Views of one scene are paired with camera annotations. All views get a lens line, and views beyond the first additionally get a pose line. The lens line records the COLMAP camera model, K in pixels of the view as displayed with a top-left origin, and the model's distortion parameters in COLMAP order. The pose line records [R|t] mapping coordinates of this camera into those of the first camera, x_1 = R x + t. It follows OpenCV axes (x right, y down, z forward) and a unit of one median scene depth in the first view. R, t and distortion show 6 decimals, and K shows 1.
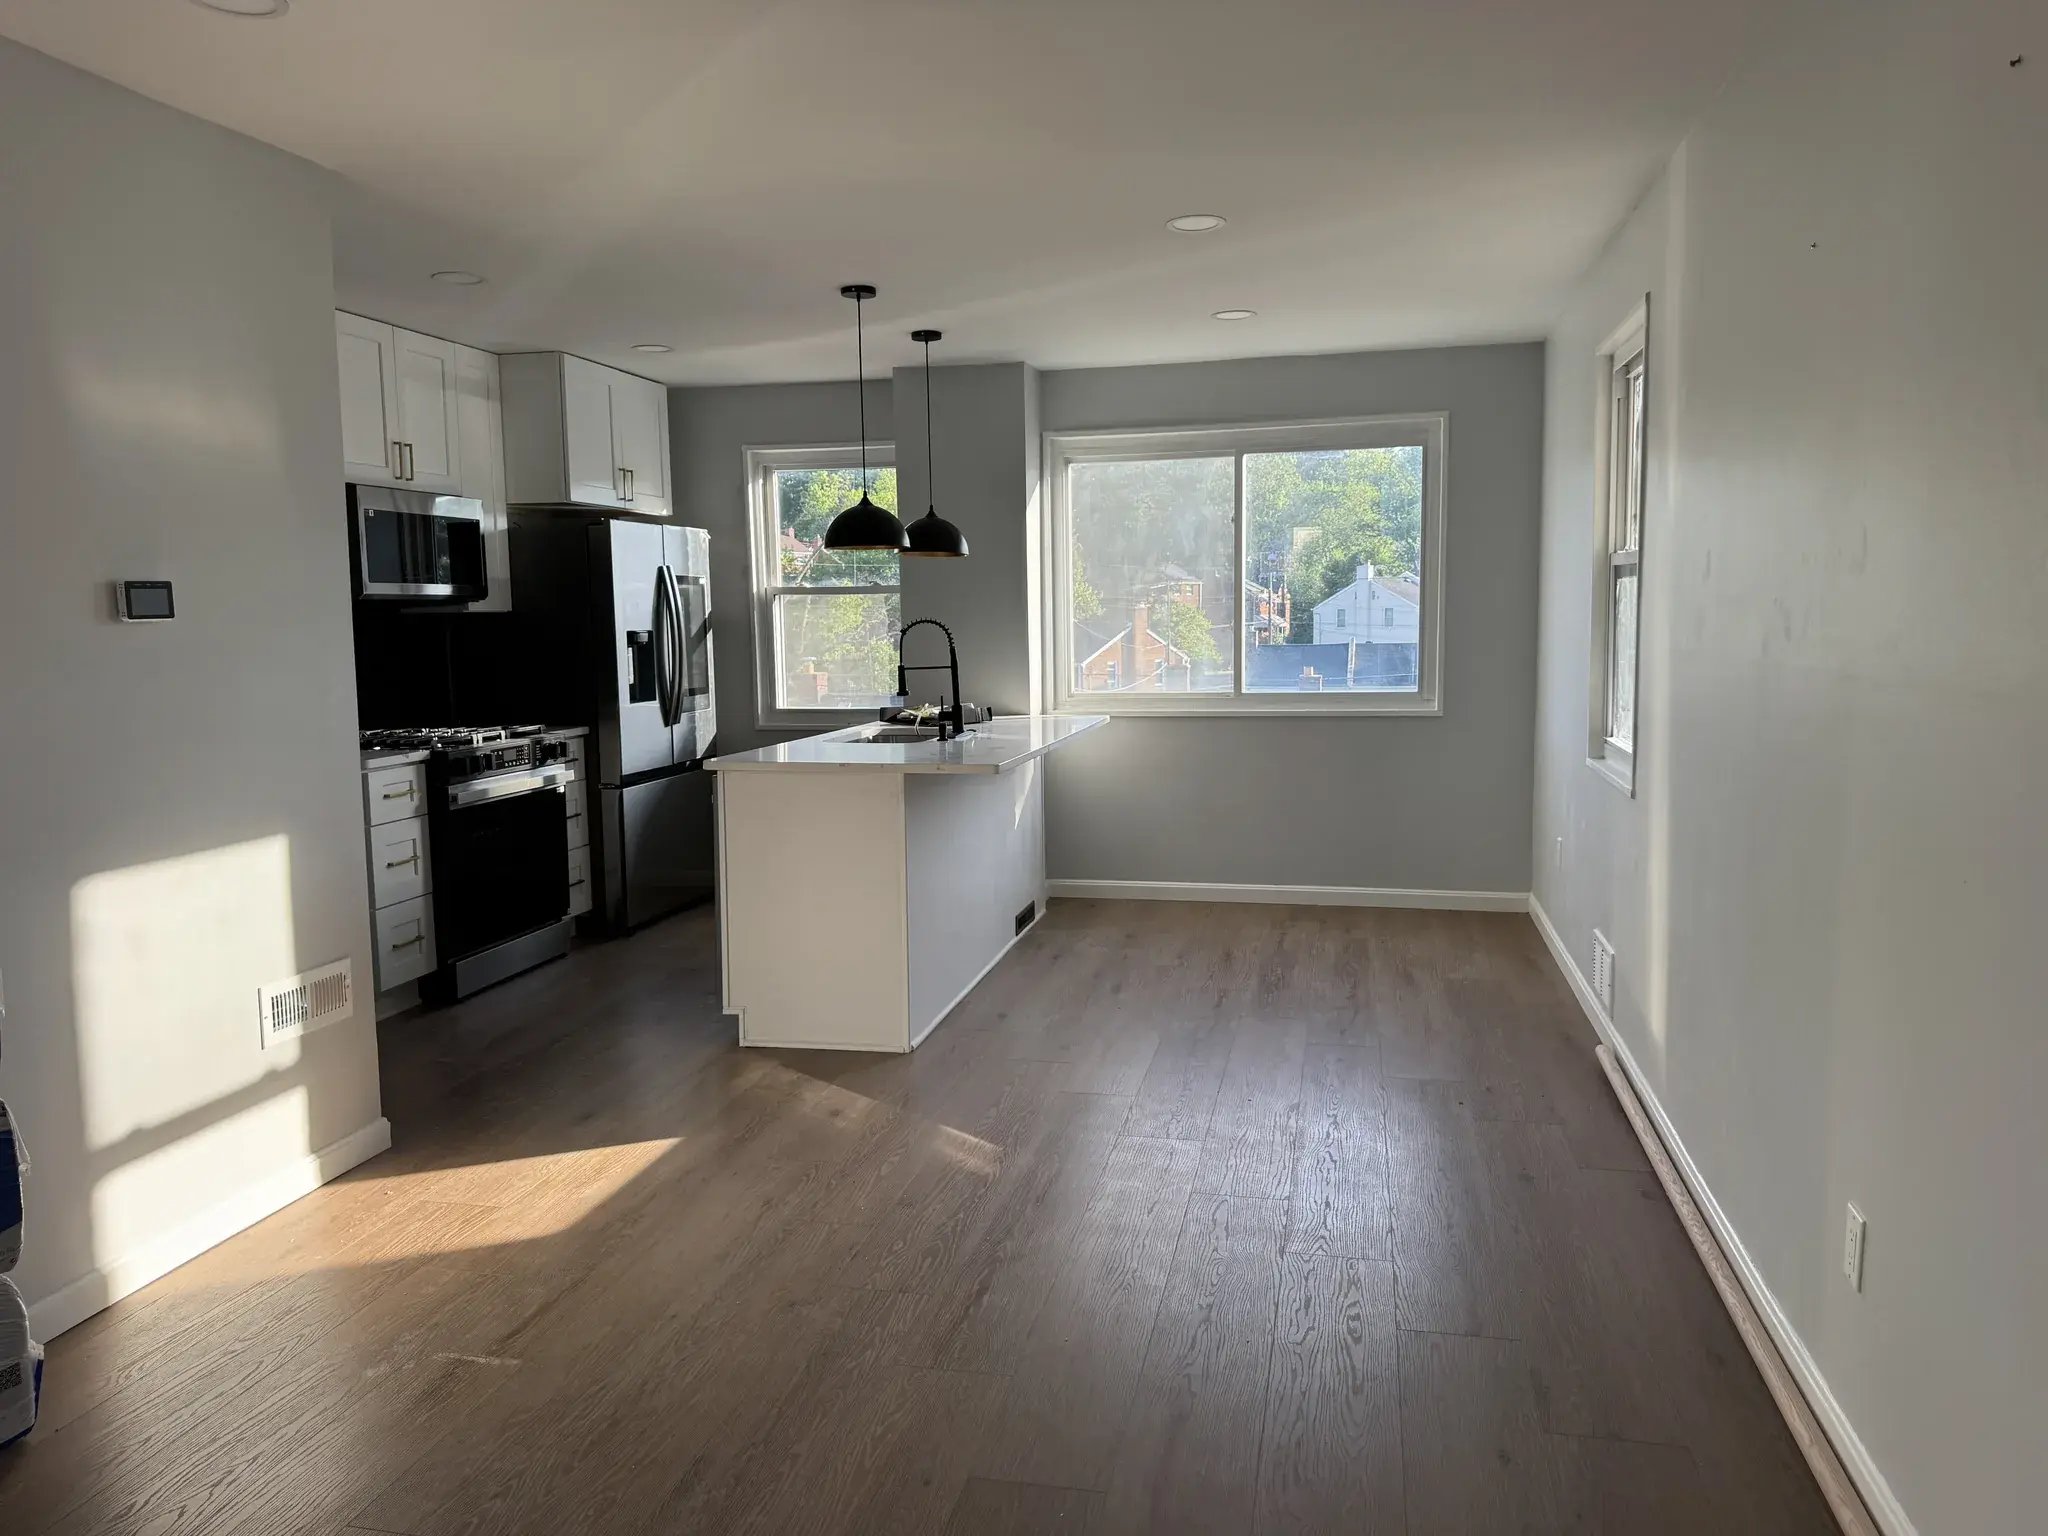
lens RADIAL K [[1420.2, 0, 1025.4], [0, 1420.2, 766.3], [0, 0, 1]] dist [0.005194, 0.000542]
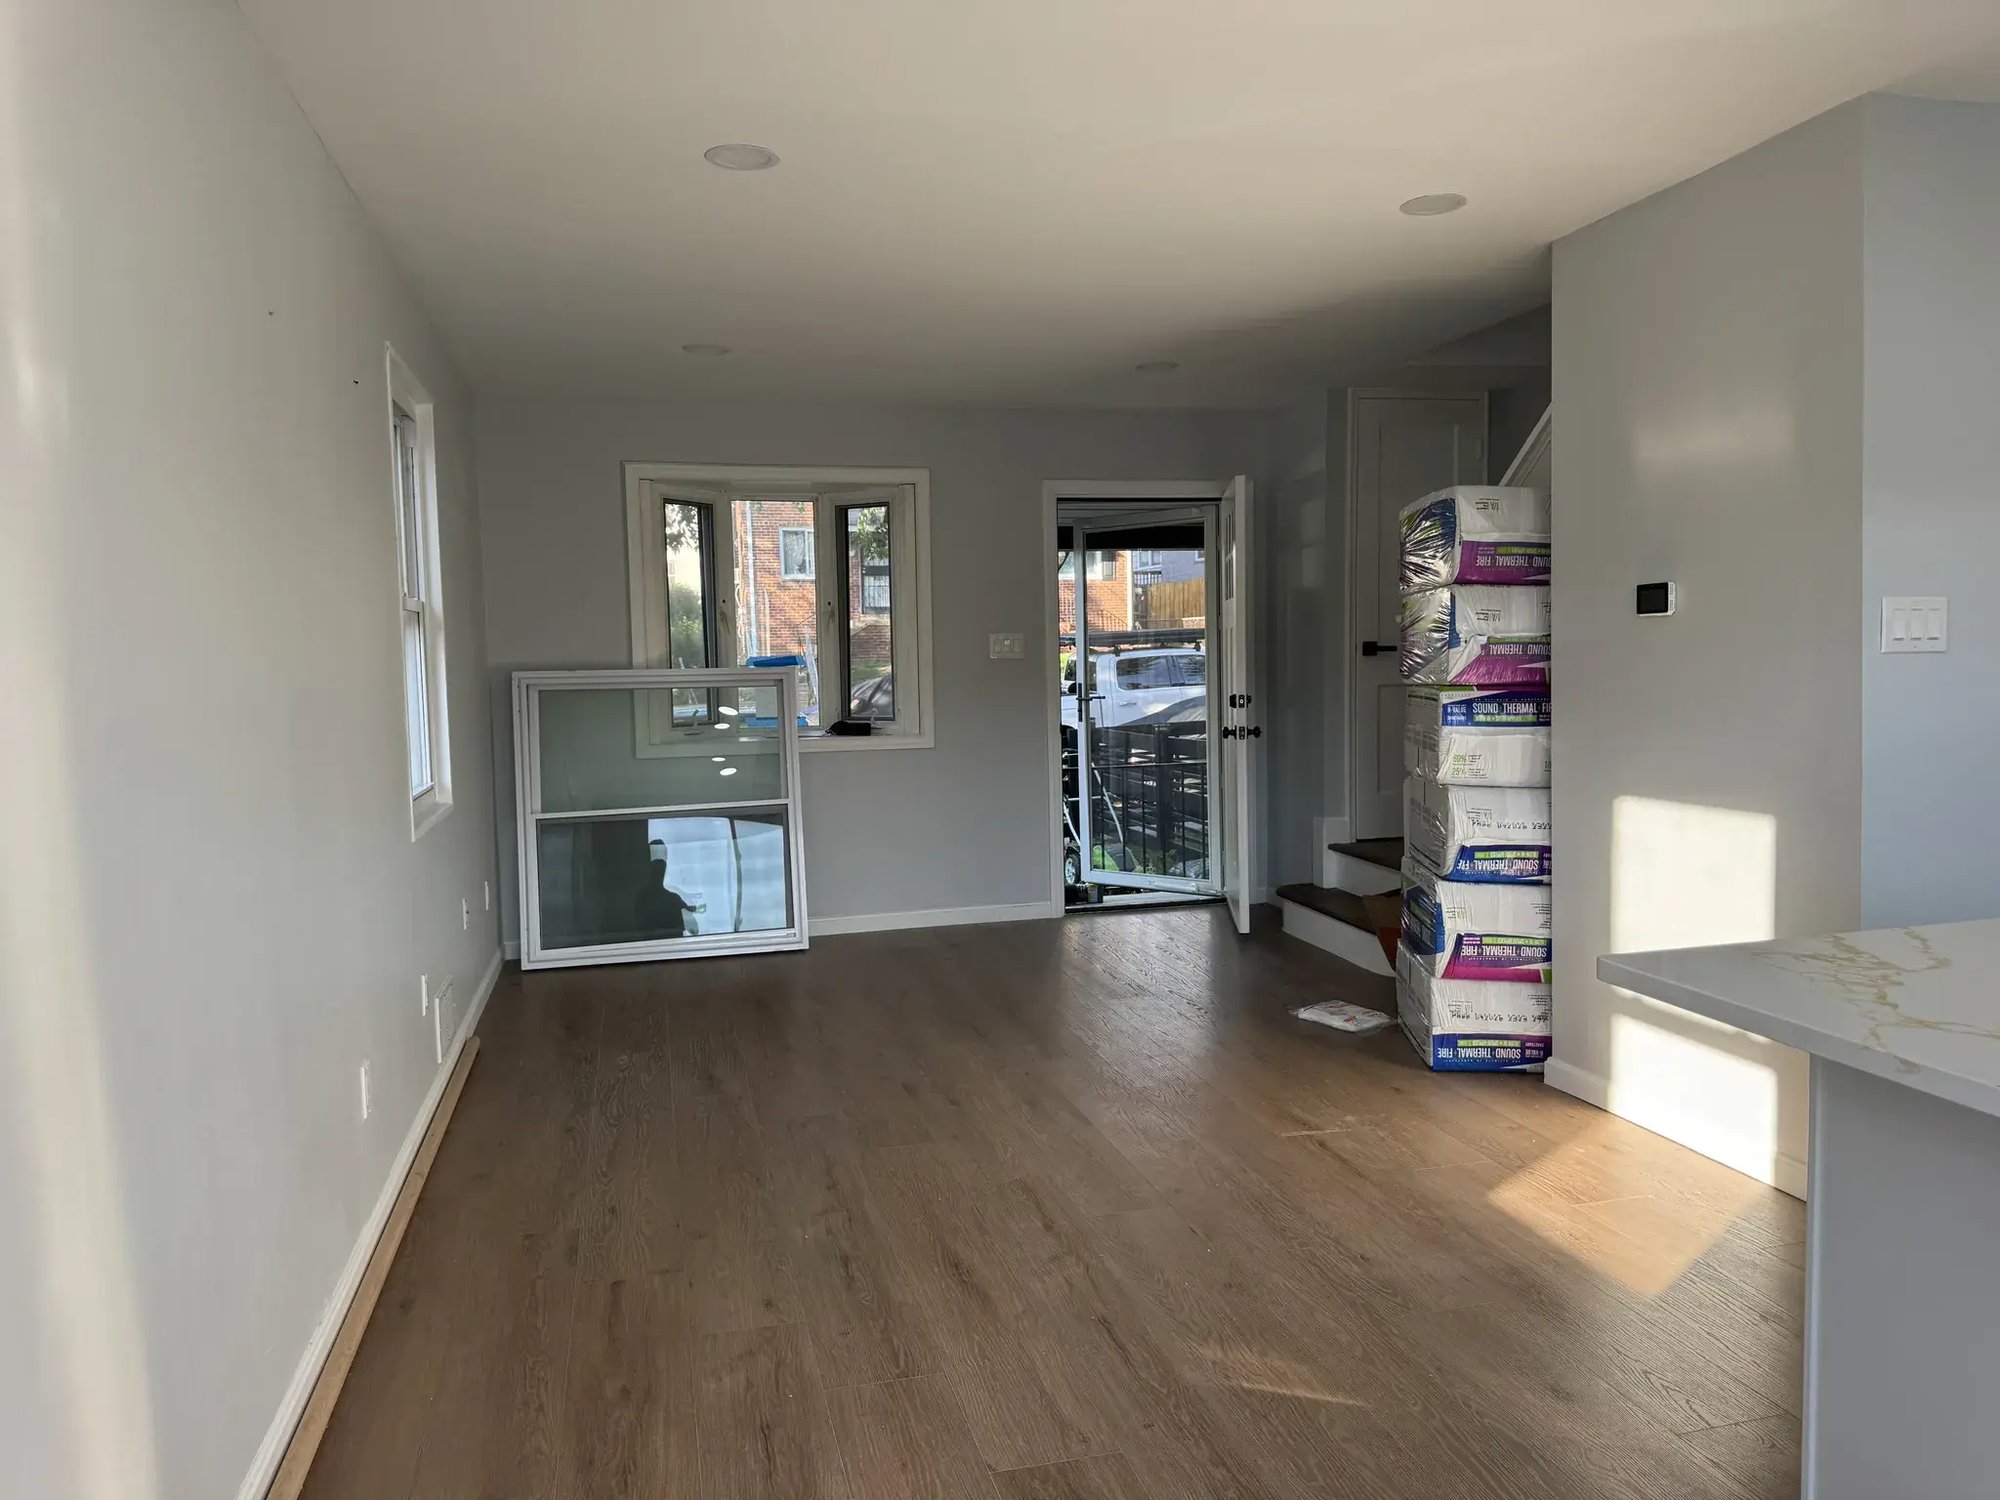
lens RADIAL K [[1386.9, 0, 1001.1], [0, 1386.9, 747.3], [0, 0, 1]] dist [0.005194, 0.000542]
pose [[-0.891521, 0.068423, -0.447782, 0.248557], [-0.008803, 0.985722, 0.168150, -0.102422], [0.452894, 0.153851, -0.878190, 0.999847]]
